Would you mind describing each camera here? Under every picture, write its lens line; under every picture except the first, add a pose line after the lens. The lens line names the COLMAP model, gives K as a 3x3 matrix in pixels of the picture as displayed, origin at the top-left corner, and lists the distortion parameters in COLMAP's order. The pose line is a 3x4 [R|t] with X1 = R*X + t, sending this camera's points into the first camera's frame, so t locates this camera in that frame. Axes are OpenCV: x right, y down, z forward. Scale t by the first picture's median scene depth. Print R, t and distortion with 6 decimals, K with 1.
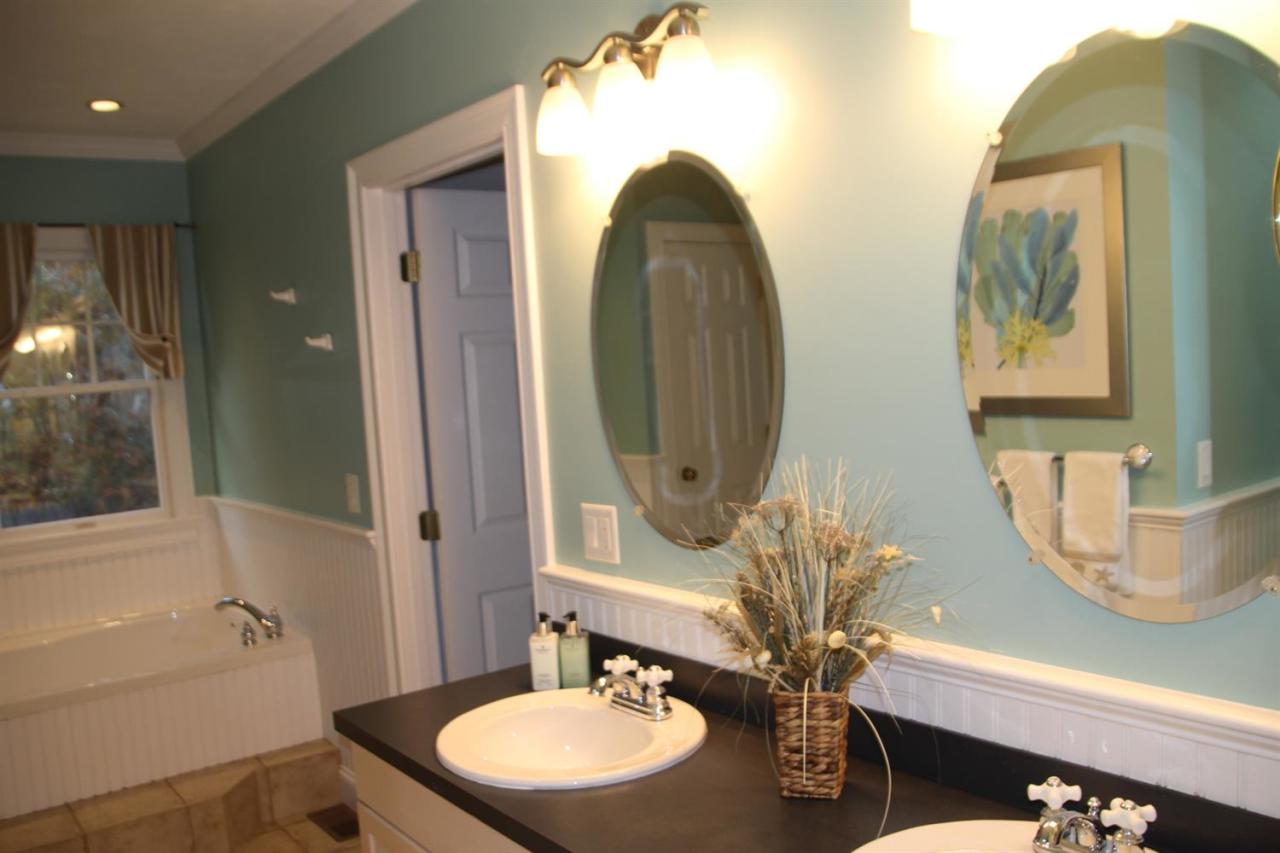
lens RADIAL K [[1100.6, 0, 631.7], [0, 1100.6, 441.0], [0, 0, 1]] dist [-0.142662, 0.096013]
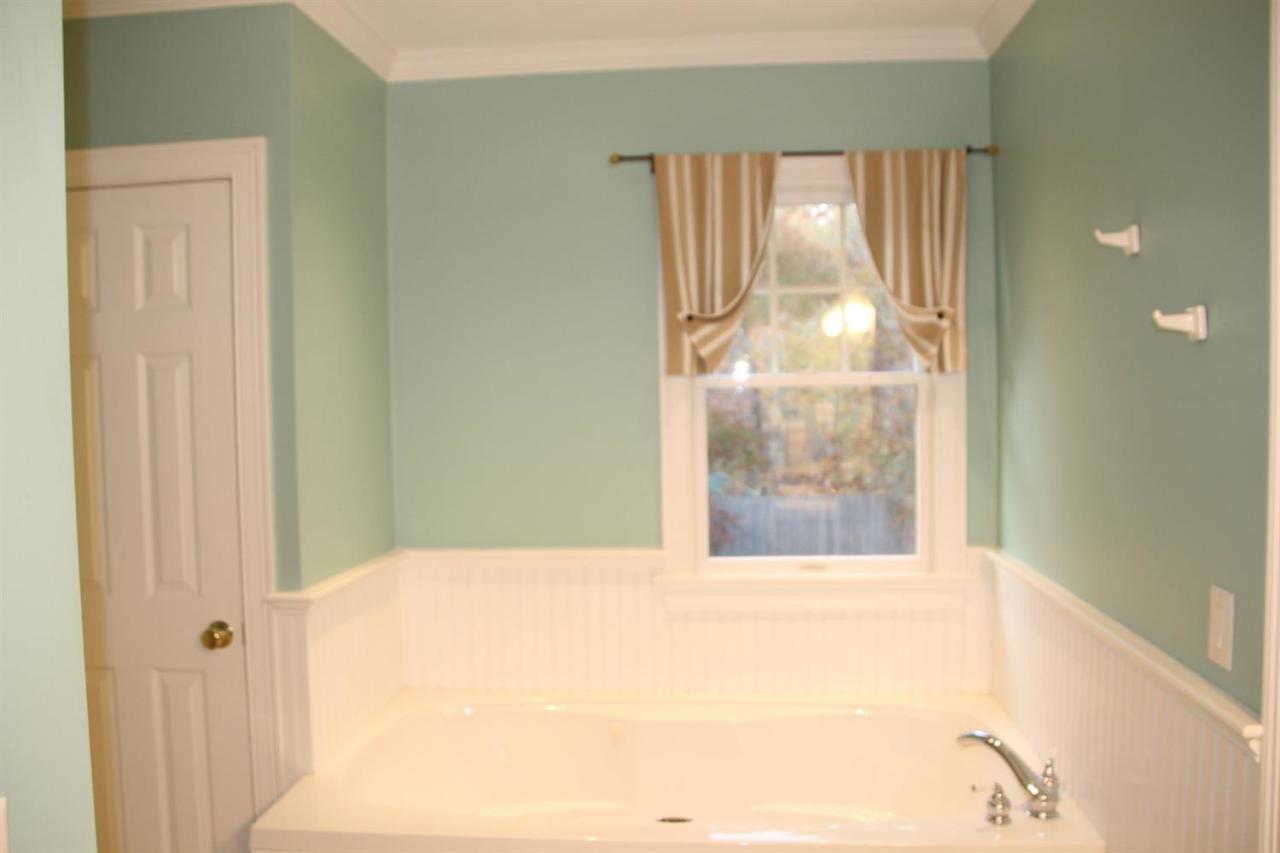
lens RADIAL K [[1100.6, 0, 631.7], [0, 1100.6, 441.0], [0, 0, 1]] dist [-0.142662, 0.096013]
pose [[0.731962, 0.086782, -0.675796, -0.103225], [-0.083455, 0.995806, 0.037485, -0.024238], [0.676215, 0.028961, 0.736135, 0.358205]]
